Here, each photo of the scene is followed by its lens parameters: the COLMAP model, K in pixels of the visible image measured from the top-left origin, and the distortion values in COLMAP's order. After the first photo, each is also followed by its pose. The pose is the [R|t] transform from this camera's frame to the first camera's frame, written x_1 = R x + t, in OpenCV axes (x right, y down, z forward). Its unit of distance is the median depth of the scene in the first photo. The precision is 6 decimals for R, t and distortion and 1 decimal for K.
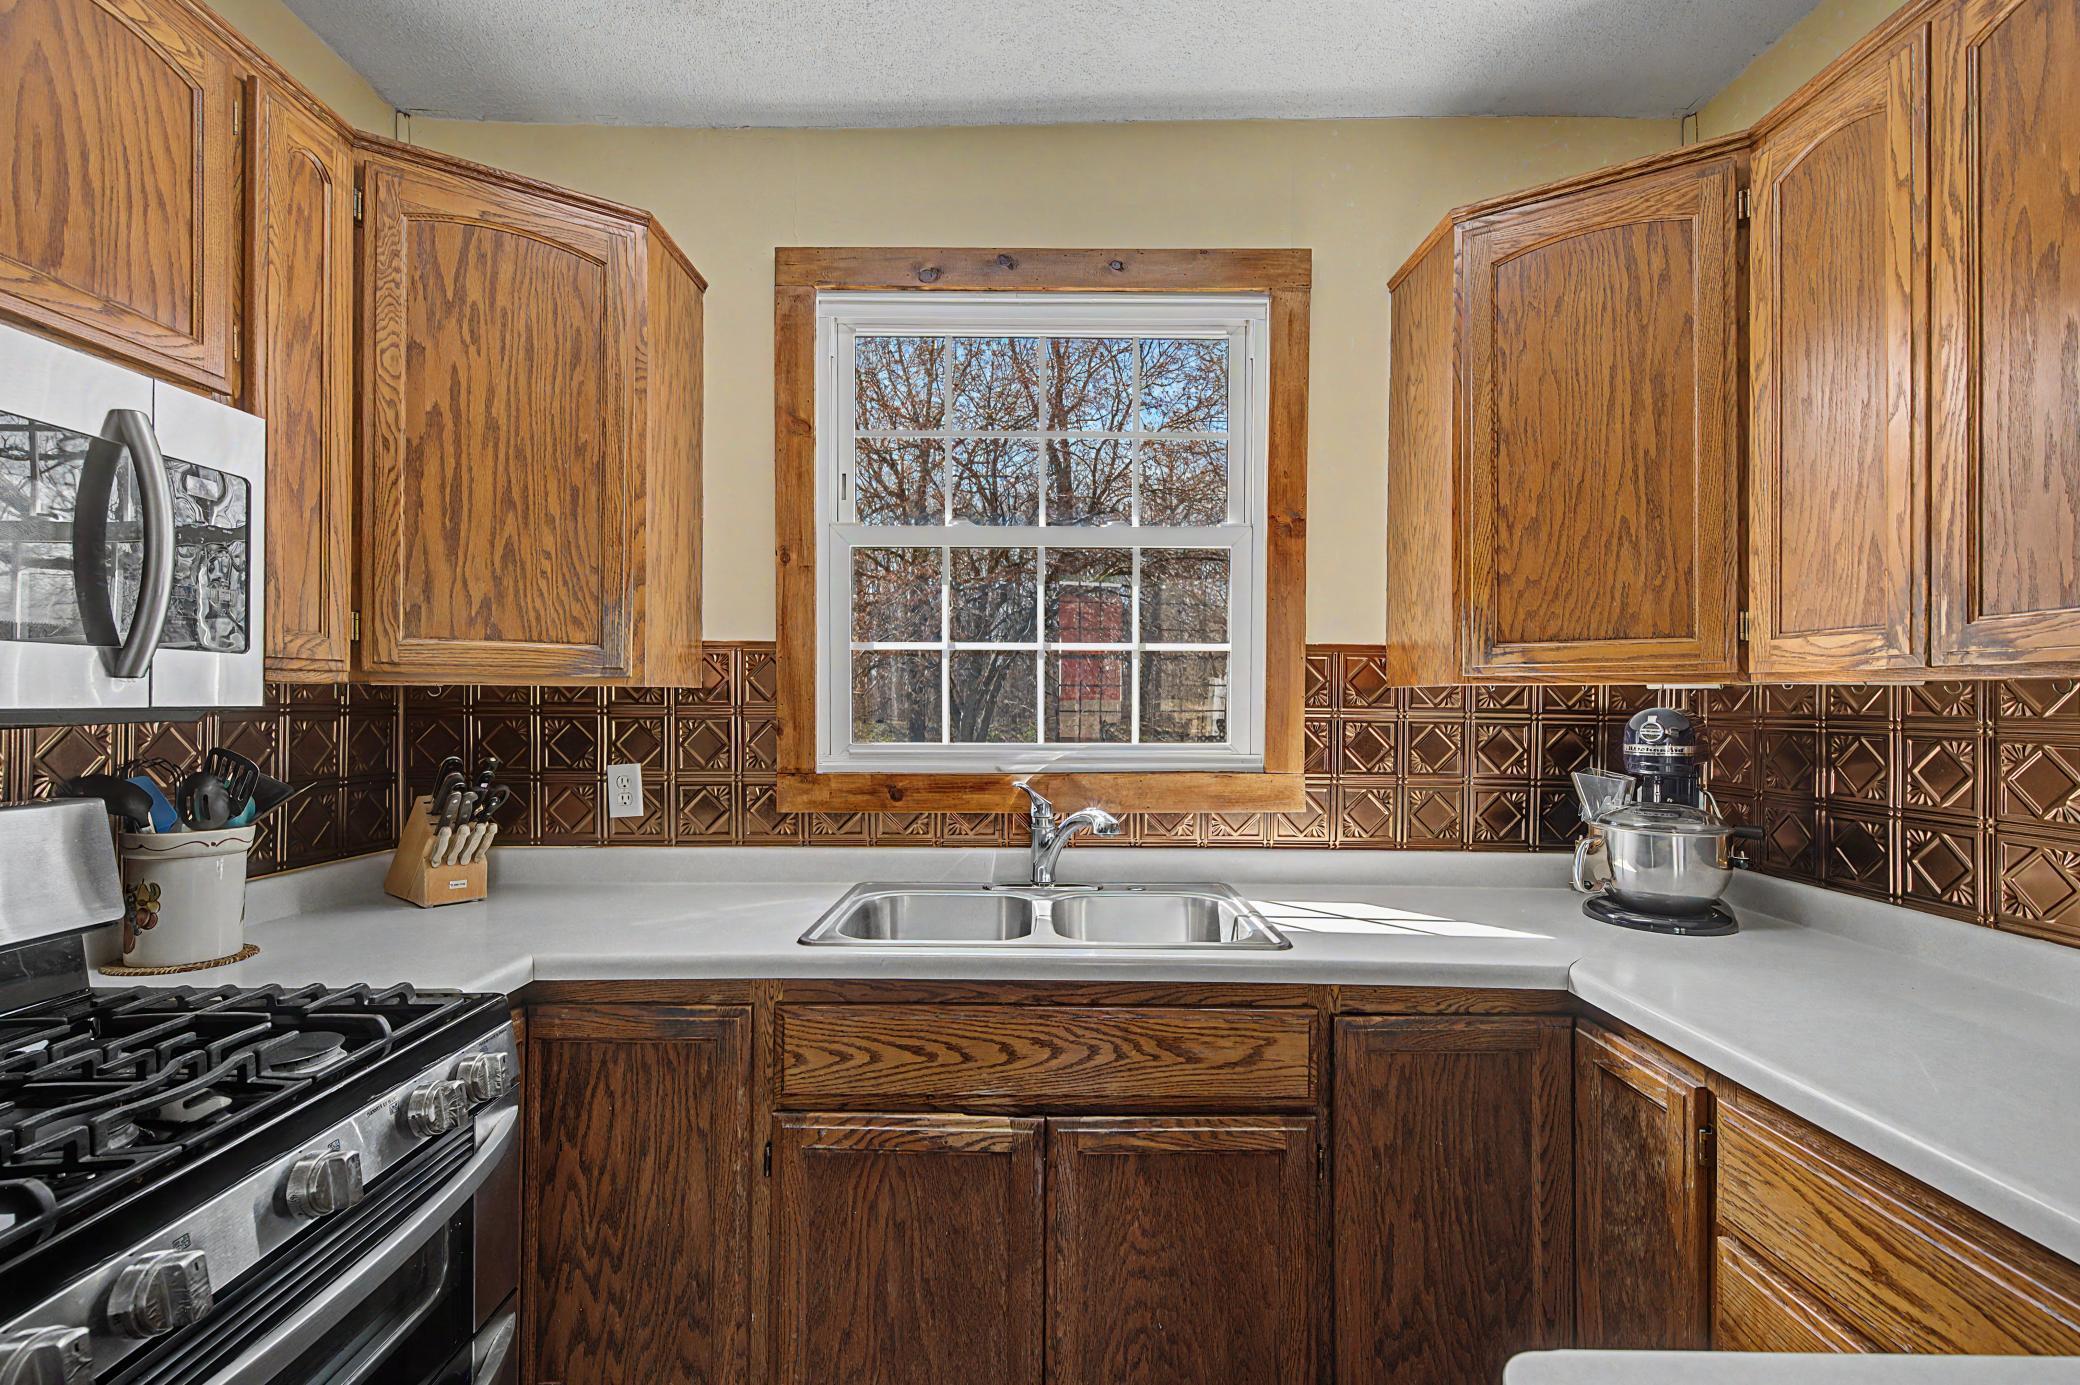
lens RADIAL K [[933.2, 0, 1038.2], [0, 933.2, 696.0], [0, 0, 1]] dist [0.000427, 0.000031]
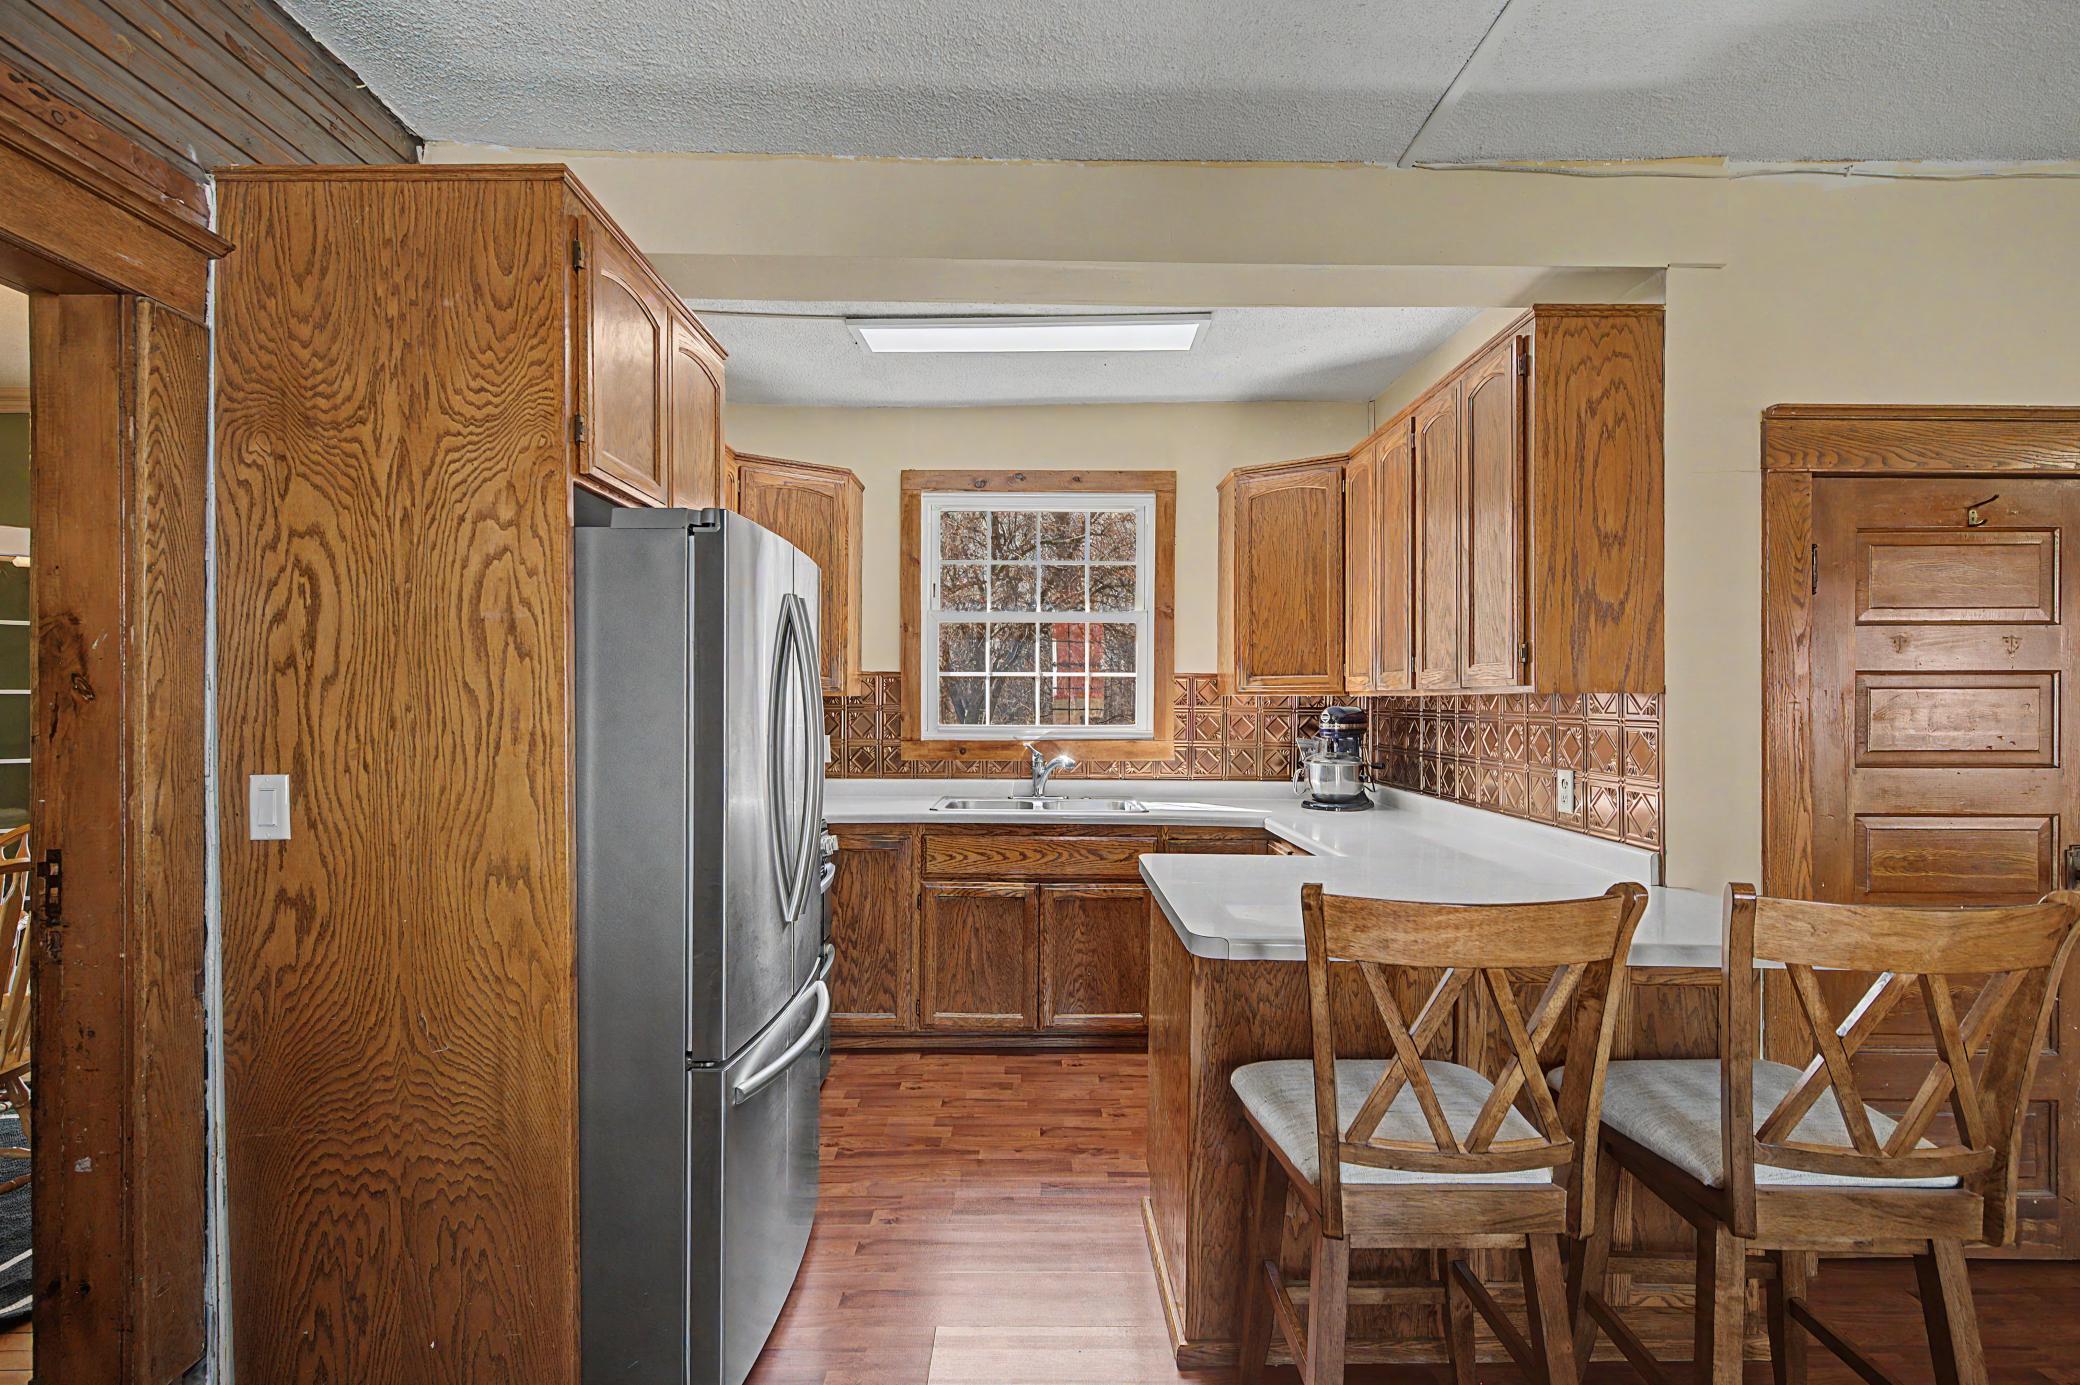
lens RADIAL K [[933.2, 0, 1039.9], [0, 933.2, 698.7], [0, 0, 1]] dist [0.000427, 0.000031]
pose [[0.999997, -0.000713, 0.002490, 0.003205], [0.000702, 0.999990, 0.004507, -0.013523], [-0.002494, -0.004505, 0.999987, -1.088938]]
